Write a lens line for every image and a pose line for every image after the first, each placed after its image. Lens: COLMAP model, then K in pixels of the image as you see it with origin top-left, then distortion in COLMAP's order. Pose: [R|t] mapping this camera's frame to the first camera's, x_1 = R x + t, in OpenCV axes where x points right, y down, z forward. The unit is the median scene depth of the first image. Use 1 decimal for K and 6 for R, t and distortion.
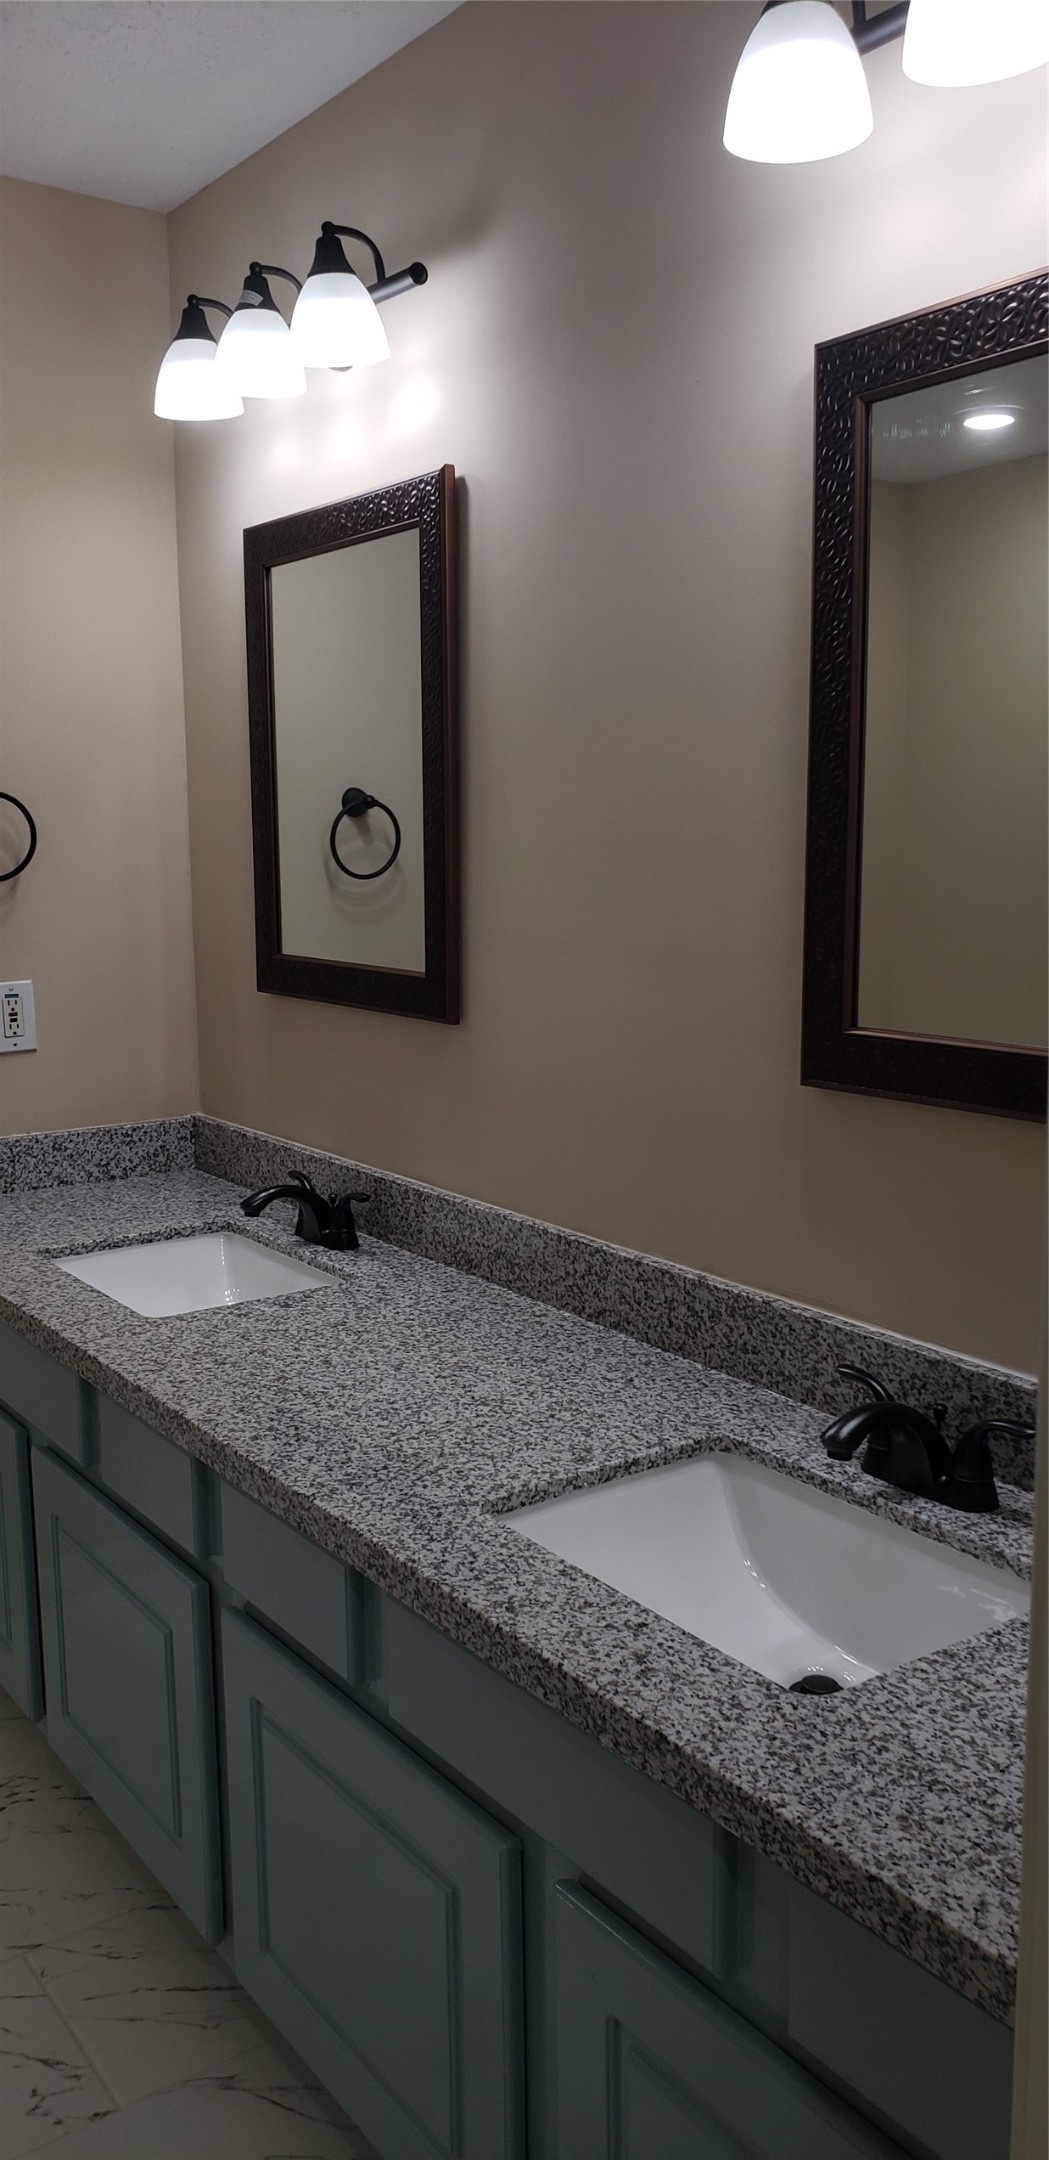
lens RADIAL K [[1676.6, 0, 537.6], [0, 1676.6, 1080.5], [0, 0, 1]] dist [0.081635, 0.001914]
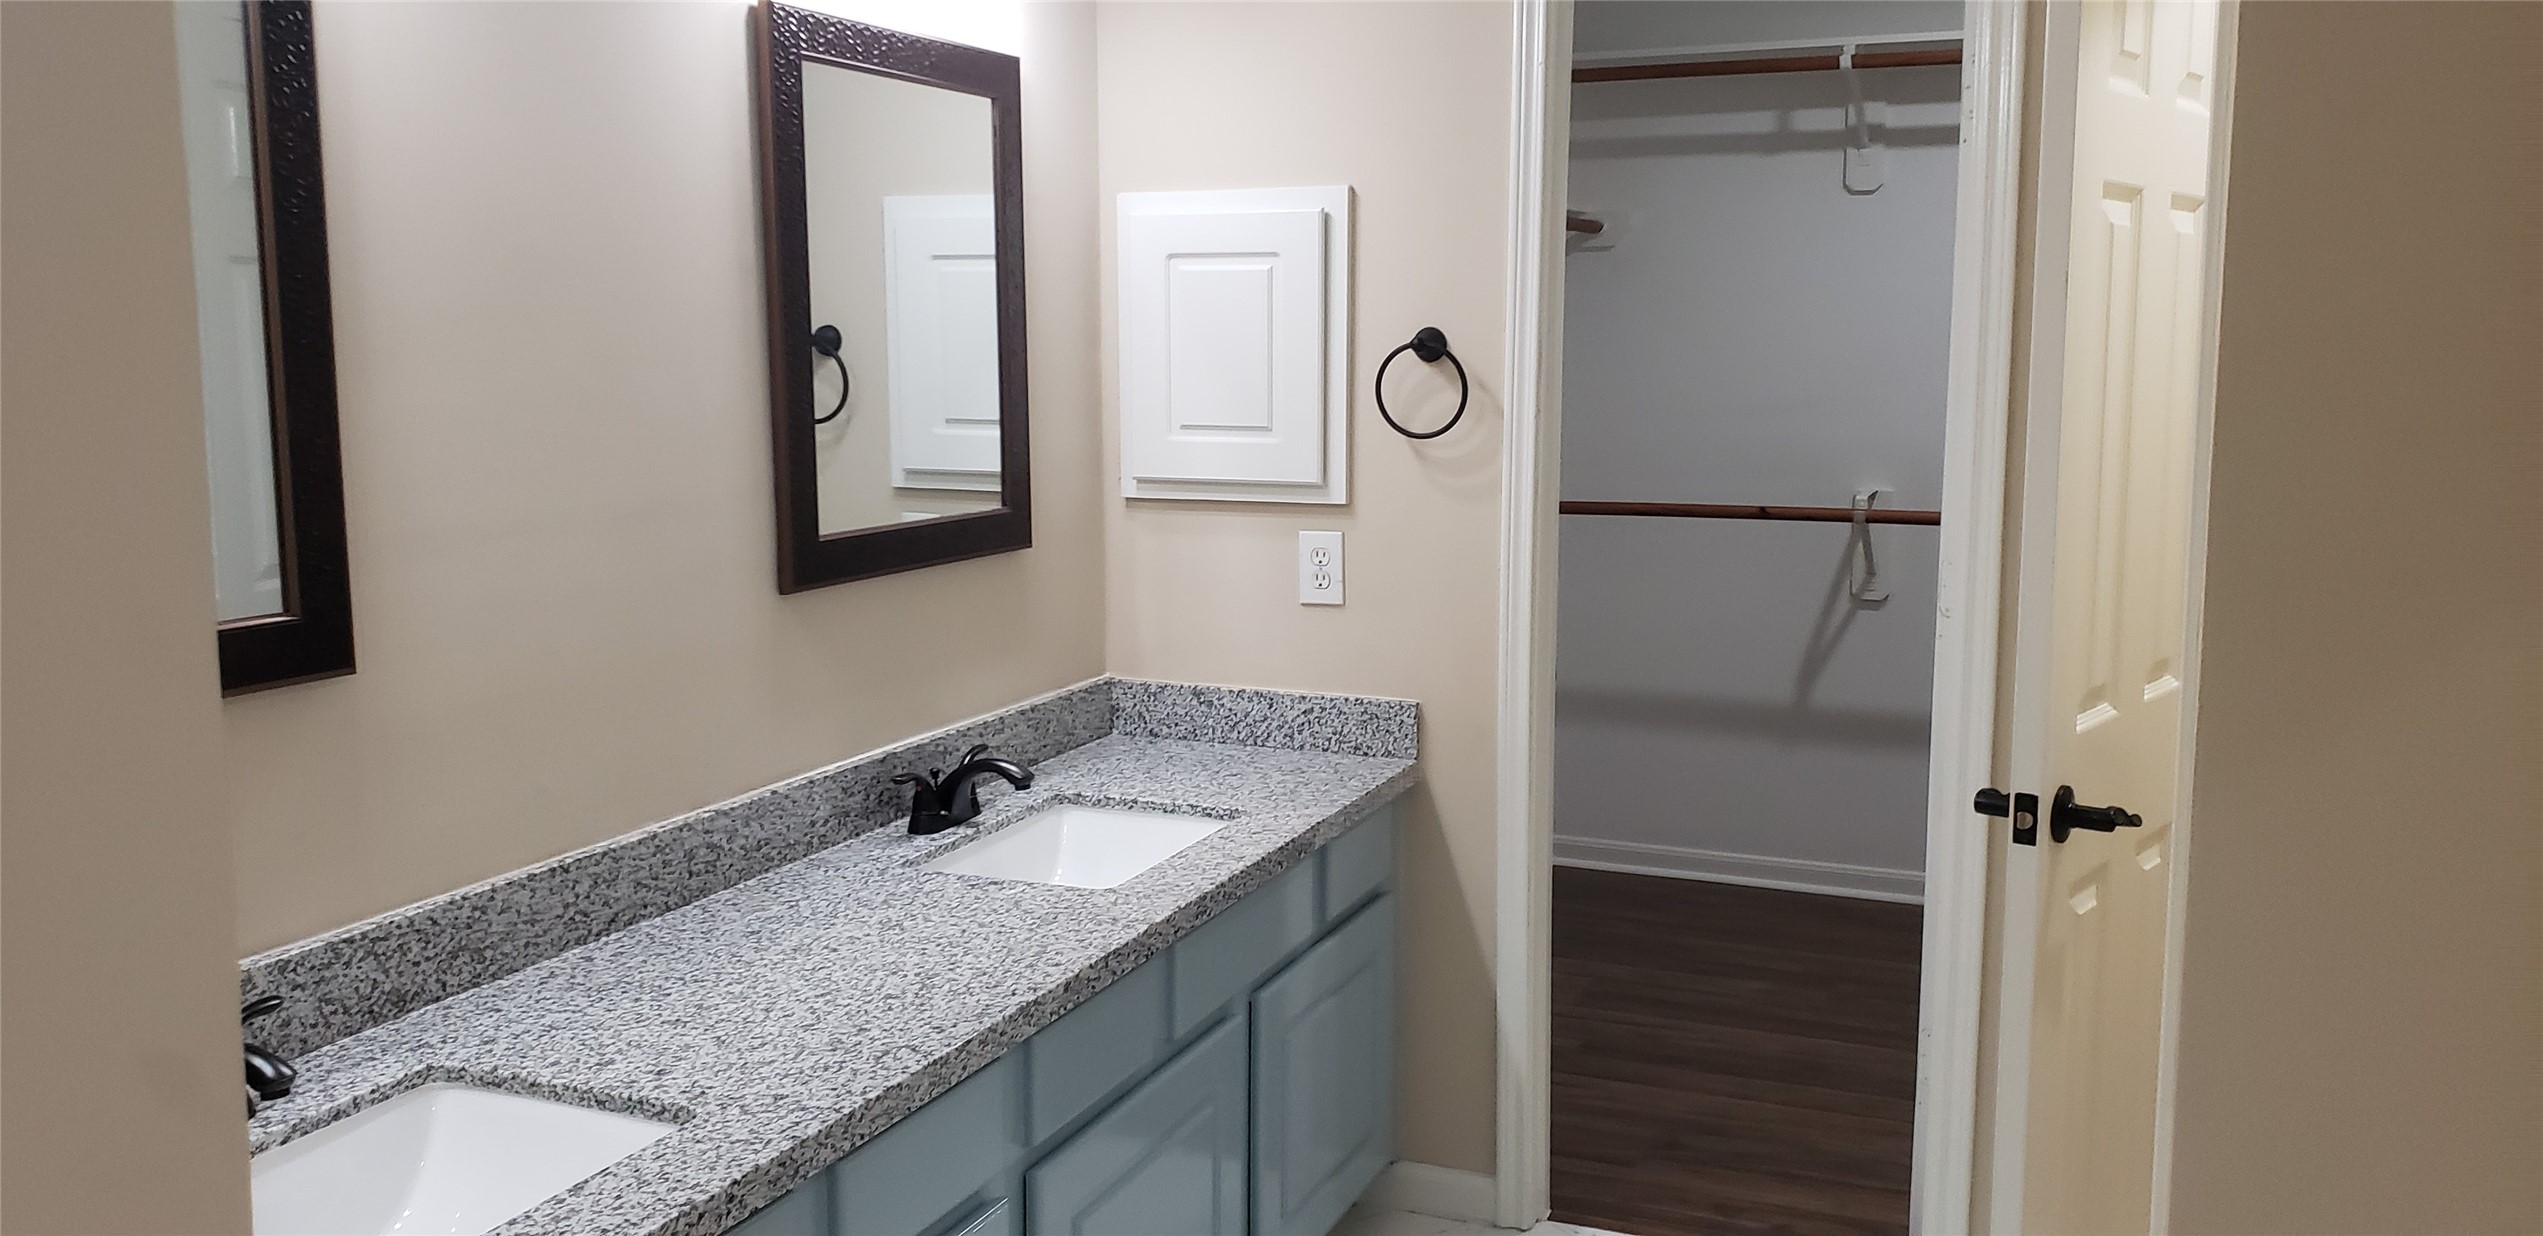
lens RADIAL K [[1973.9, 0, 1281.1], [0, 1973.9, 617.0], [0, 0, 1]] dist [0.081635, 0.001914]
pose [[-0.512681, -0.117490, 0.850502, -1.092978], [0.133905, 0.967529, 0.214374, -0.211692], [-0.848073, 0.223792, -0.480301, 1.231504]]
